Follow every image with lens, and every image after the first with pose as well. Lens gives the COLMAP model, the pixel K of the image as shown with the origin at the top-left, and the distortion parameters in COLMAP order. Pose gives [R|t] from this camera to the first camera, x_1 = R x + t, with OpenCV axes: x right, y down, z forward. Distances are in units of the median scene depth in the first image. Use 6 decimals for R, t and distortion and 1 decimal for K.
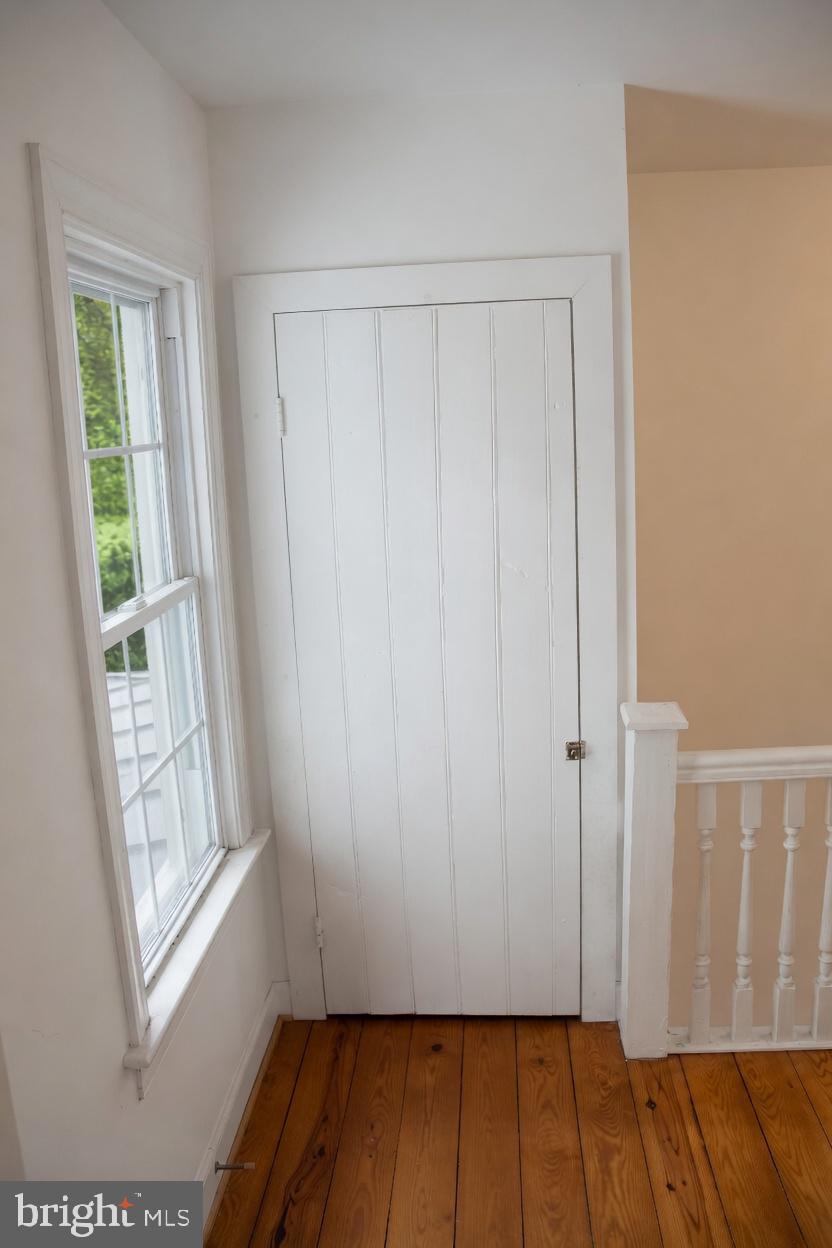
lens RADIAL K [[994.7, 0, 416.0], [0, 994.7, 624.0], [0, 0, 1]] dist [-0.137511, 0.000376]
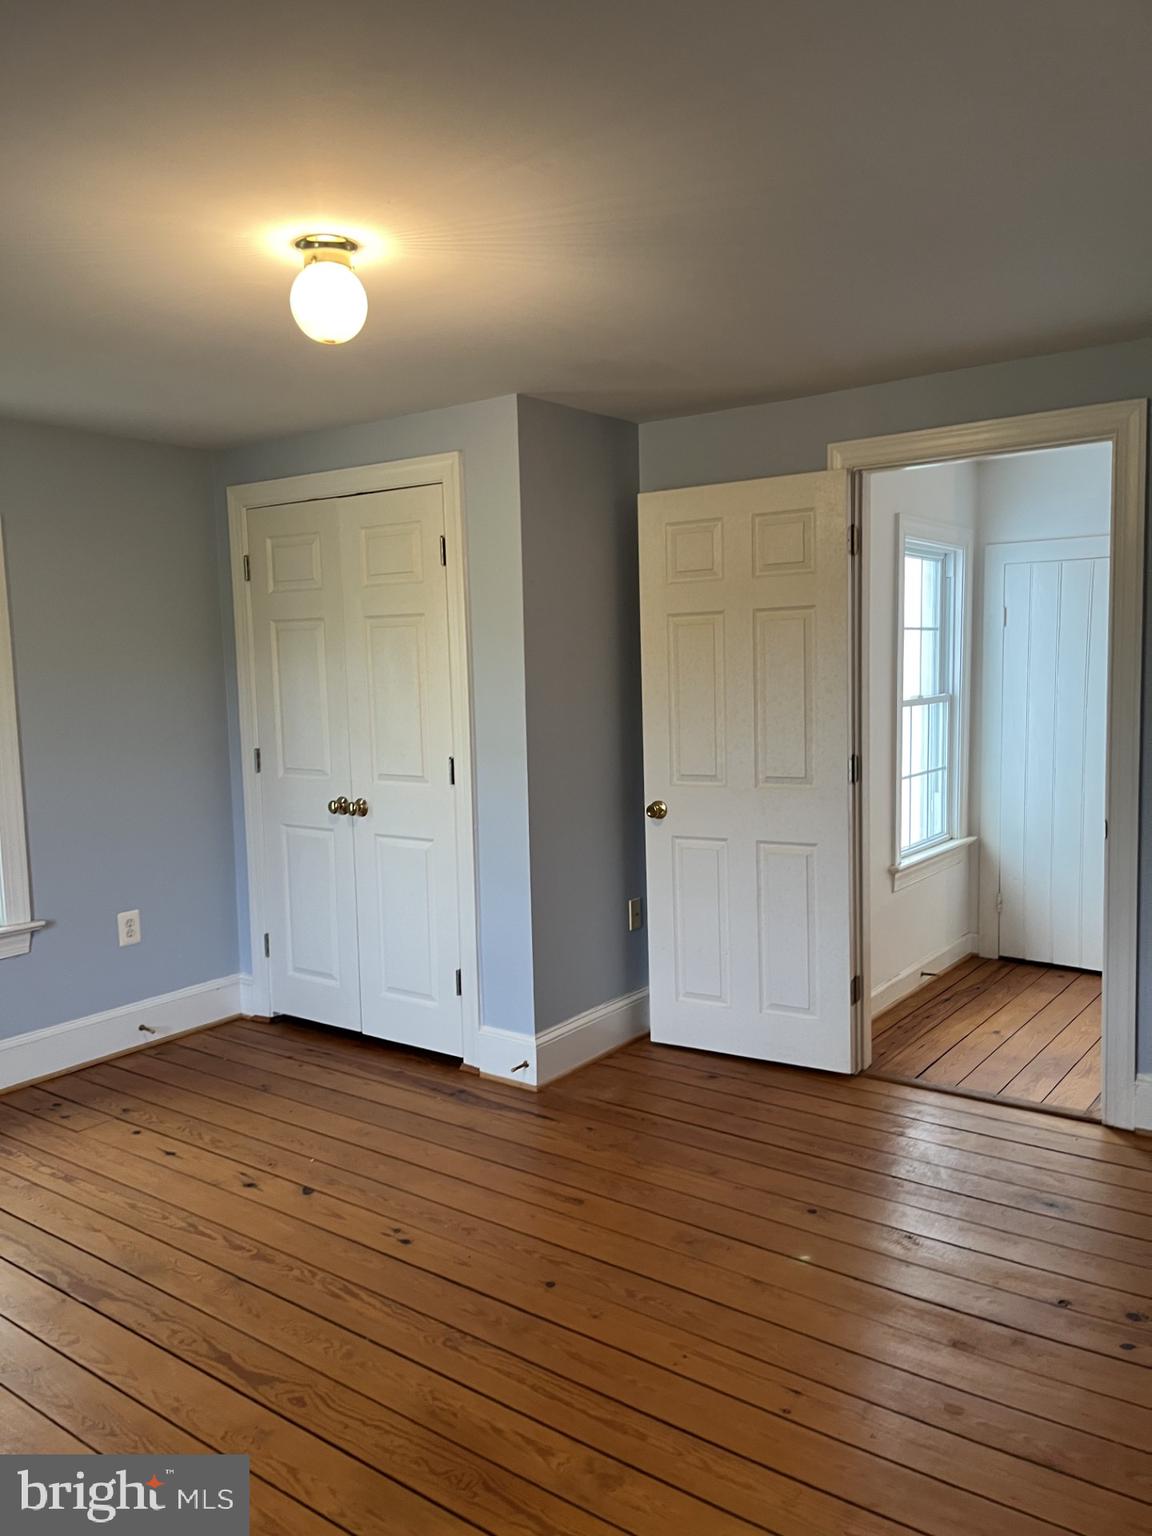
lens RADIAL K [[1147.7, 0, 576.0], [0, 1147.7, 768.0], [0, 0, 1]] dist [0.034977, -0.005212]
pose [[0.840211, 0.080086, -0.536313, 0.420935], [-0.132098, 0.989467, -0.059198, 0.350269], [0.525923, 0.120585, 0.841941, -1.401223]]
